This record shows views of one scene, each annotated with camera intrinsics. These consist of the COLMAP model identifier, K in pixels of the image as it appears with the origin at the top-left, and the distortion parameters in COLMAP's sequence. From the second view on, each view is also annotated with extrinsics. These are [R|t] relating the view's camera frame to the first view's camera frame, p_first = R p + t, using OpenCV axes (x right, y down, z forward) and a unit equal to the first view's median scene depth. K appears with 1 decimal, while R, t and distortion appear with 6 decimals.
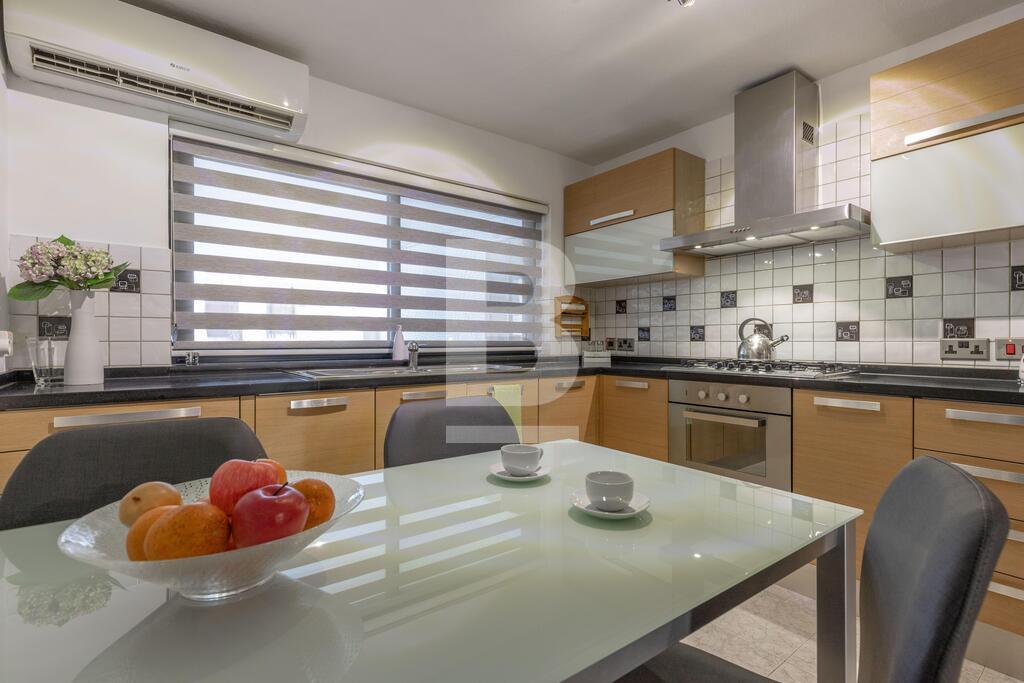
lens RADIAL K [[471.0, 0, 515.1], [0, 471.0, 340.0], [0, 0, 1]] dist [0.001018, 0.001089]
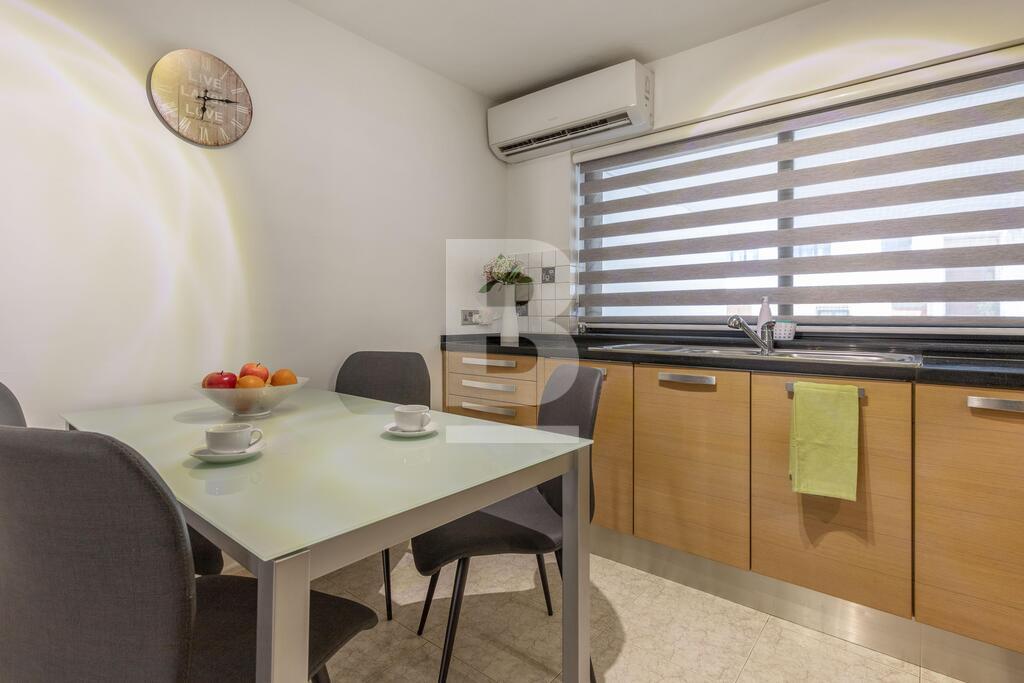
lens RADIAL K [[520.1, 0, 518.3], [0, 520.1, 311.9], [0, 0, 1]] dist [-0.005790, -0.000416]
pose [[0.223355, -0.007765, -0.974706, 0.573998], [0.001695, 0.999970, -0.007578, 0.001801], [0.974736, 0.000040, 0.223361, 0.422258]]
